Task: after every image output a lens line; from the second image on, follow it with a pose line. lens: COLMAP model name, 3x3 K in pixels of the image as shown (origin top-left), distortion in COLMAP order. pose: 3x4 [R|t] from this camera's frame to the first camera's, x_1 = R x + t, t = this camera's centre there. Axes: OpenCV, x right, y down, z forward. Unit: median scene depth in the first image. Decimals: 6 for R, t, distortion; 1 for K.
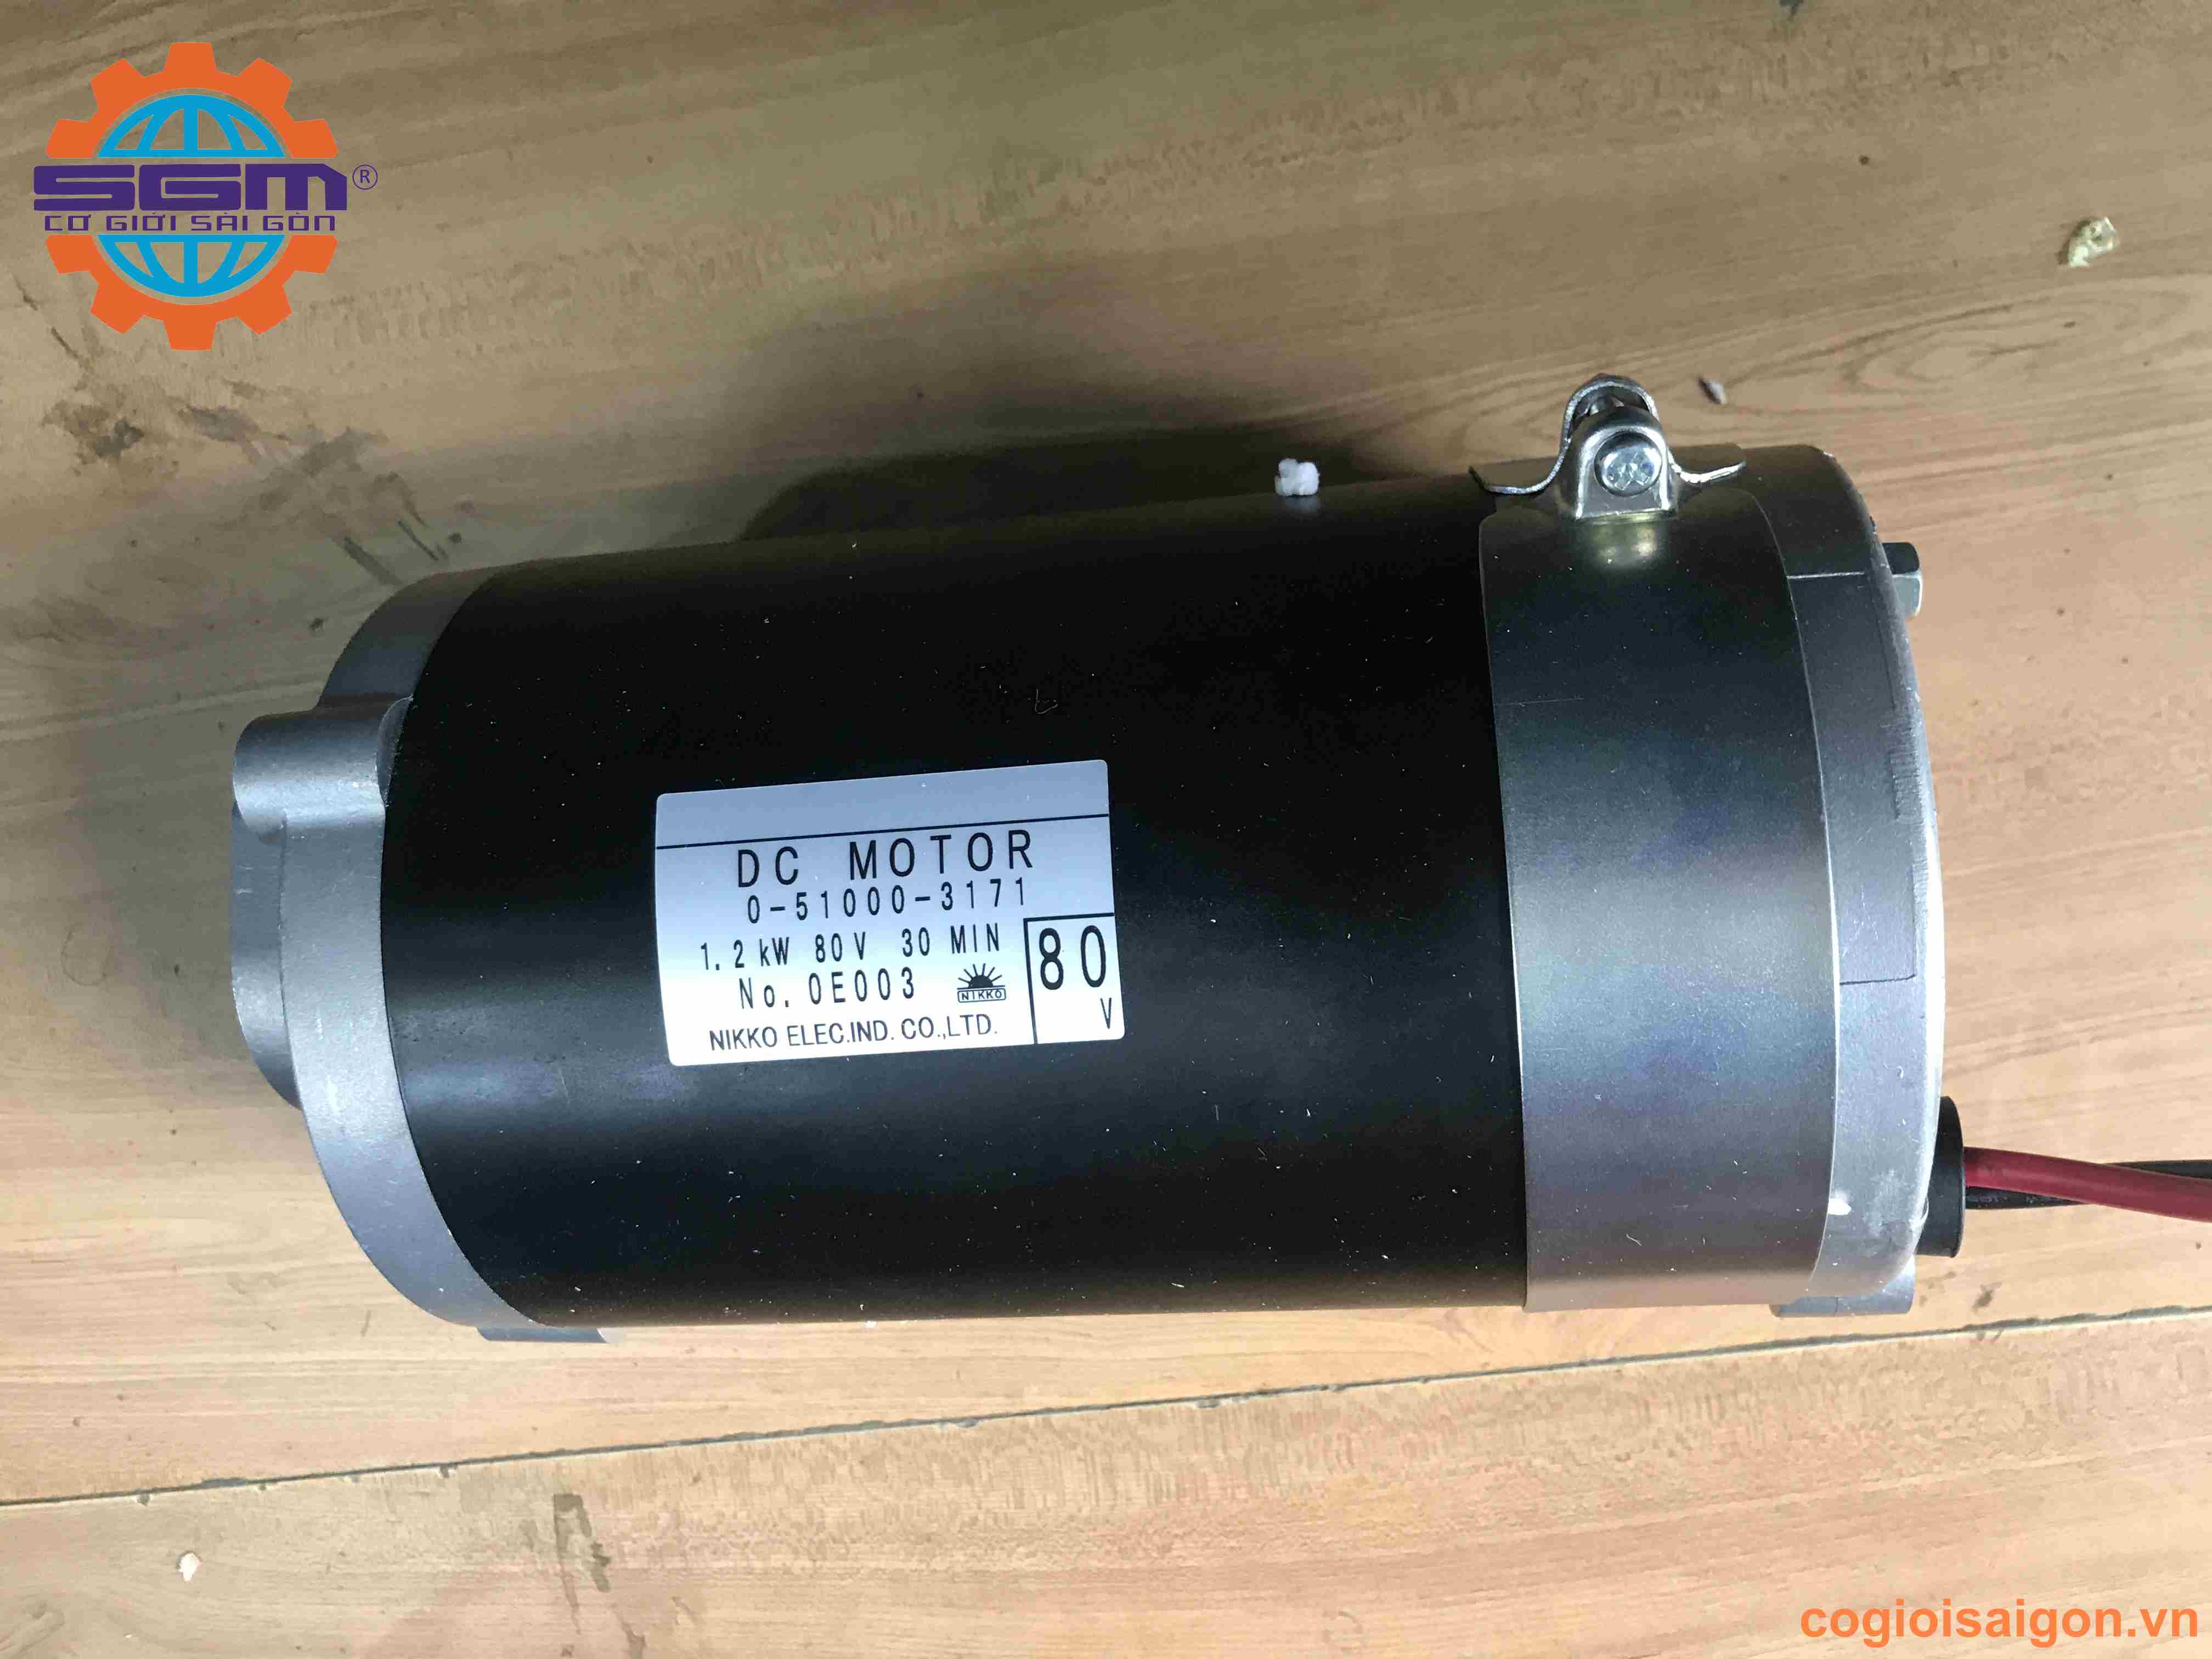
lens RADIAL K [[1848.1, 0, 1106.0], [0, 1848.1, 829.5], [0, 0, 1]] dist [-0.001446, 0.001261]
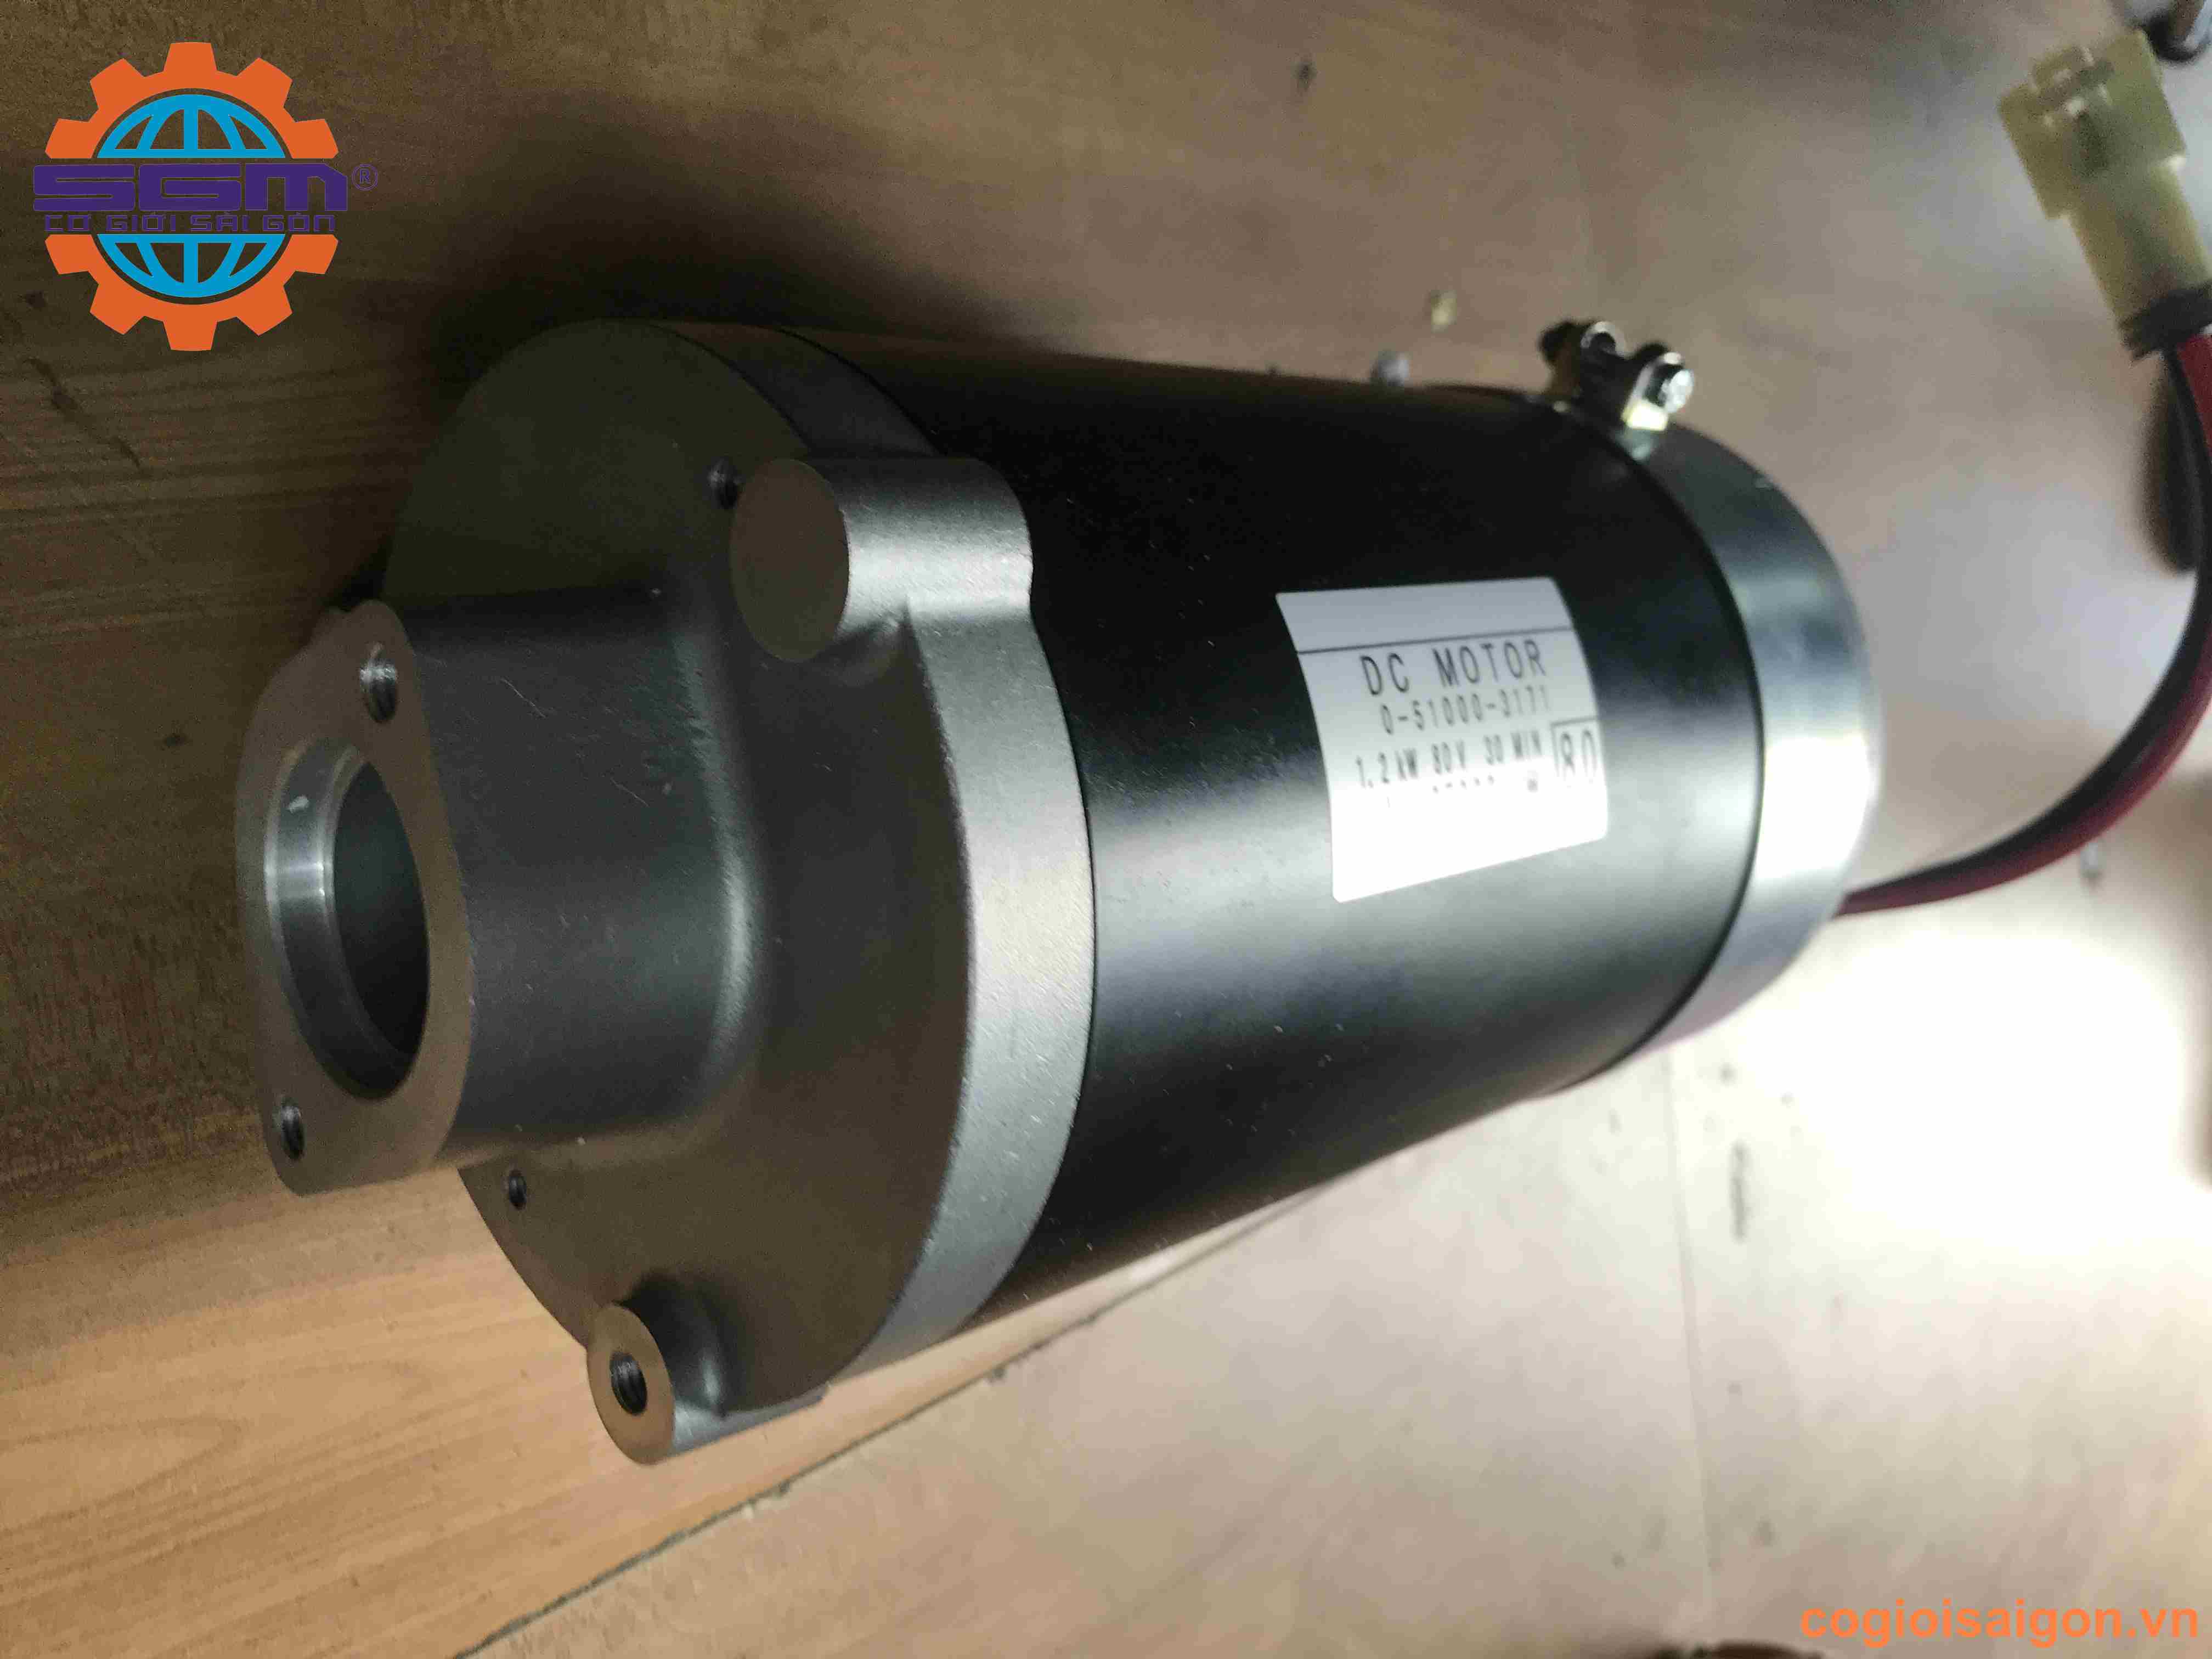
lens RADIAL K [[1849.4, 0, 1106.0], [0, 1849.4, 829.5], [0, 0, 1]] dist [-0.003016, -0.013404]
pose [[0.581867, -0.038965, 0.812350, -0.723746], [0.106376, 0.993917, -0.028520, 0.077246], [-0.806297, 0.103009, 0.582472, 0.423350]]
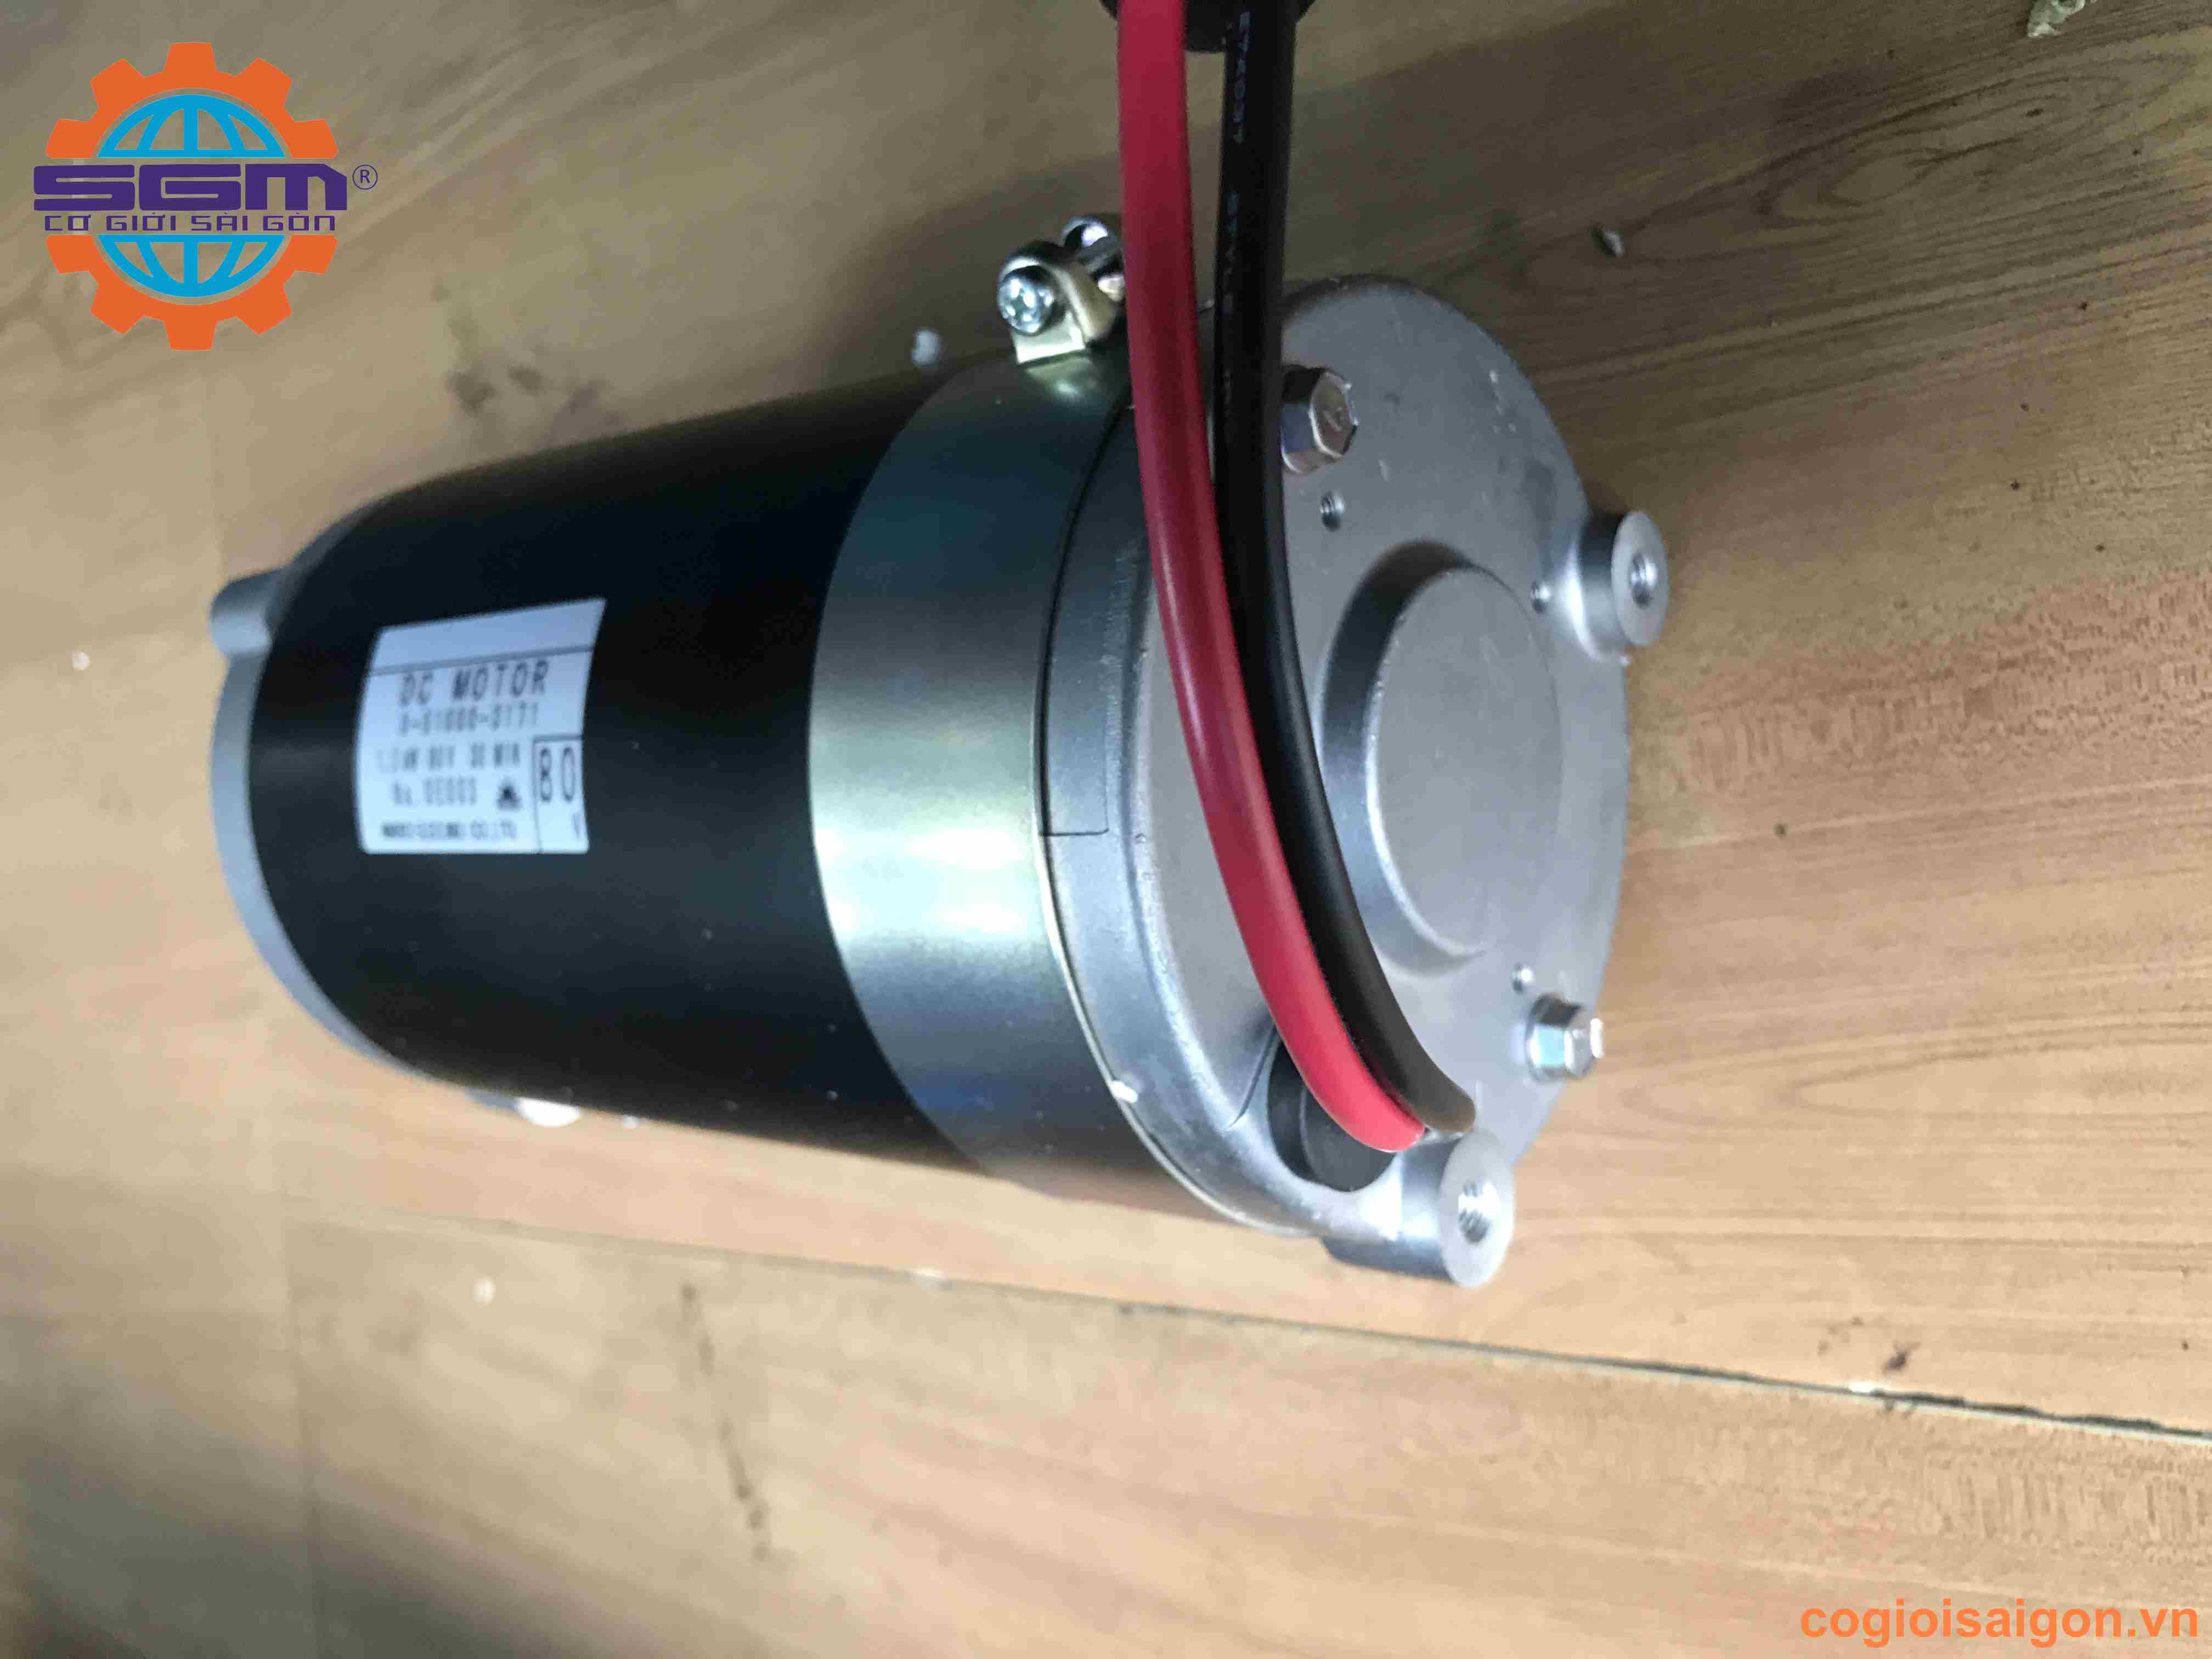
lens RADIAL K [[1849.4, 0, 1106.0], [0, 1849.4, 829.5], [0, 0, 1]] dist [-0.003016, -0.013404]
pose [[0.857983, 0.072199, -0.508579, 0.585841], [-0.076394, 0.996997, 0.012657, 0.043977], [0.507966, 0.027993, 0.860922, 0.144192]]
